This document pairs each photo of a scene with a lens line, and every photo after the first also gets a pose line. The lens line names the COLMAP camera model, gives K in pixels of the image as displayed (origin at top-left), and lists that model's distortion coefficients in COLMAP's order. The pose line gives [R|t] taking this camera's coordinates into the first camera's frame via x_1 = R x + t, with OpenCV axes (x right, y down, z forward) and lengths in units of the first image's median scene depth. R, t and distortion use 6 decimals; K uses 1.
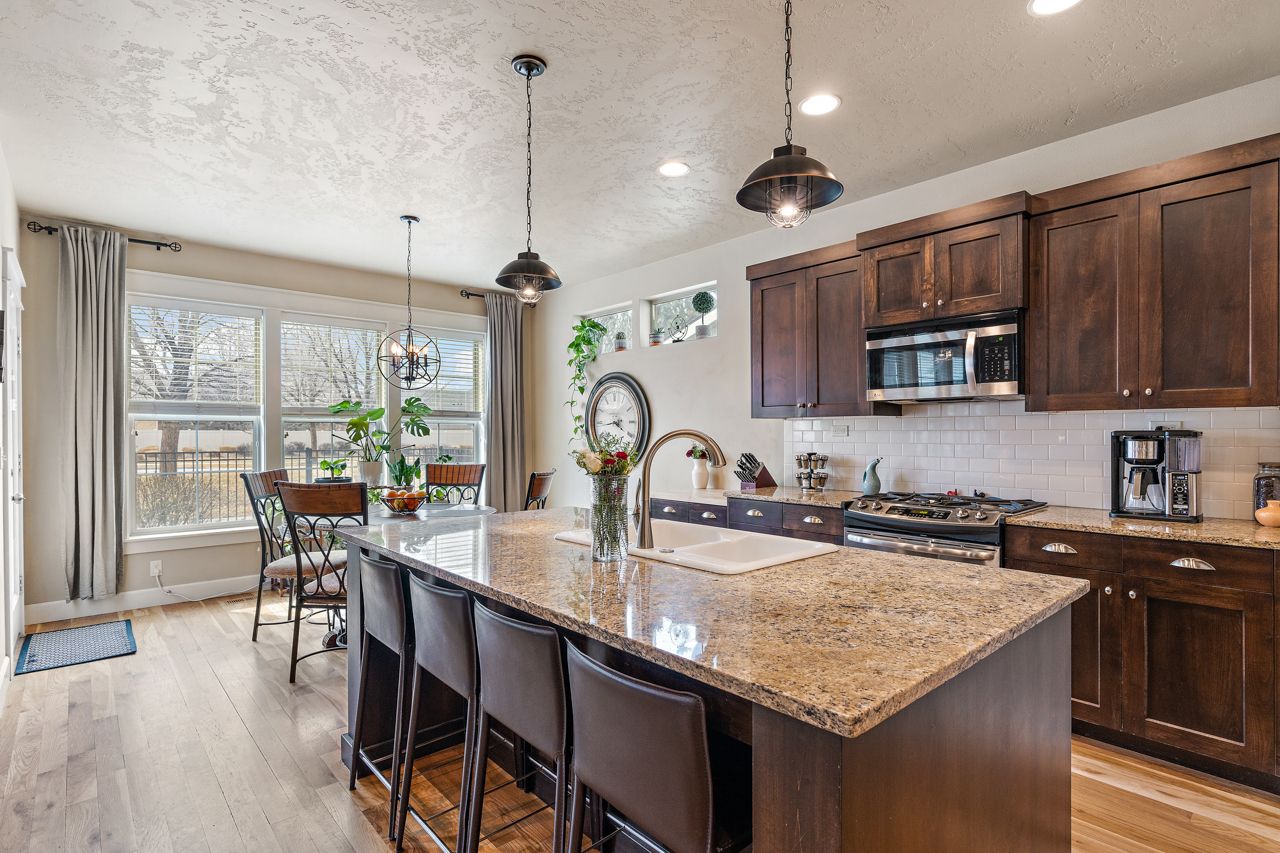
lens RADIAL K [[639.1, 0, 636.4], [0, 639.1, 432.4], [0, 0, 1]] dist [-0.003797, 0.000414]
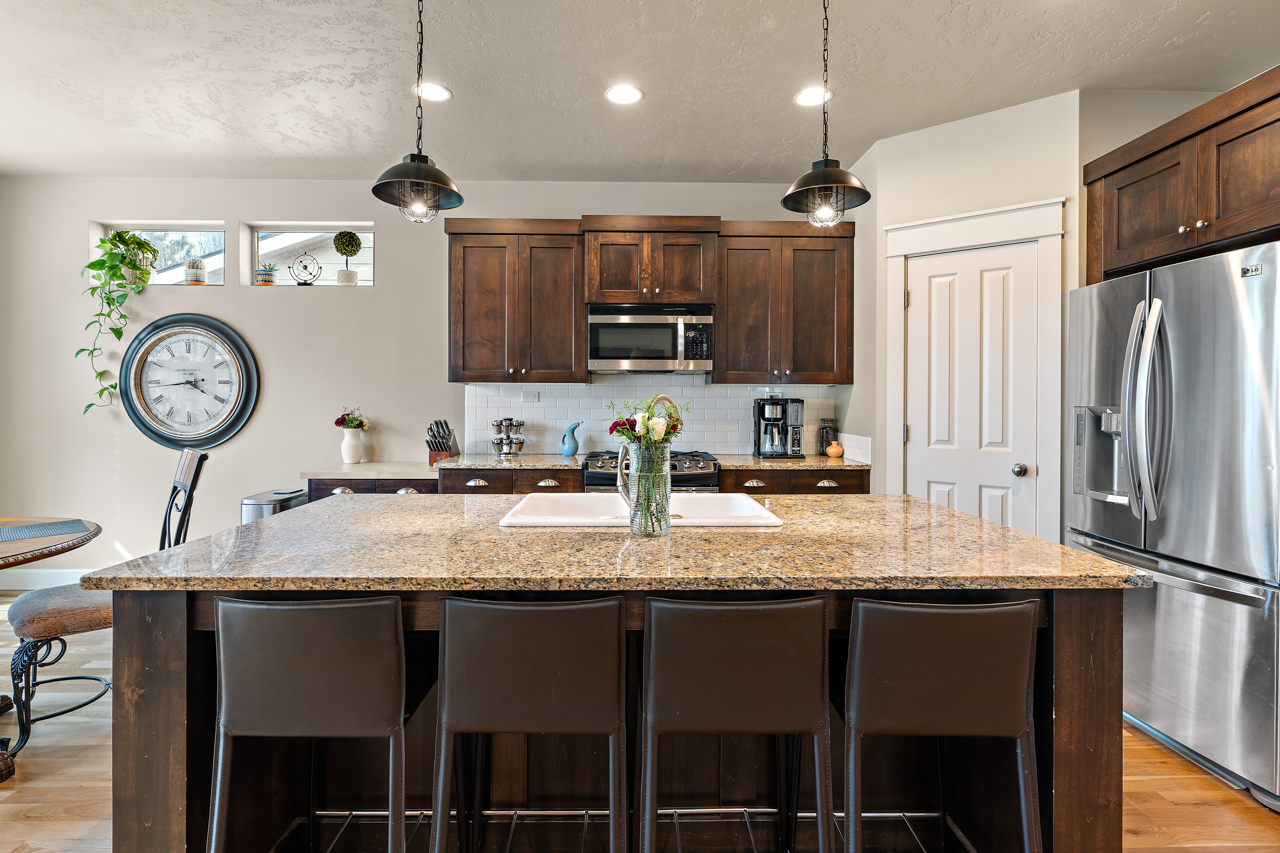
lens RADIAL K [[639.1, 0, 627.4], [0, 639.1, 400.7], [0, 0, 1]] dist [-0.003797, 0.000414]
pose [[0.642476, 0.004358, 0.766293, -0.471057], [-0.006121, 0.999981, -0.000555, 0.004432], [-0.766281, -0.004334, 0.642490, 0.264413]]
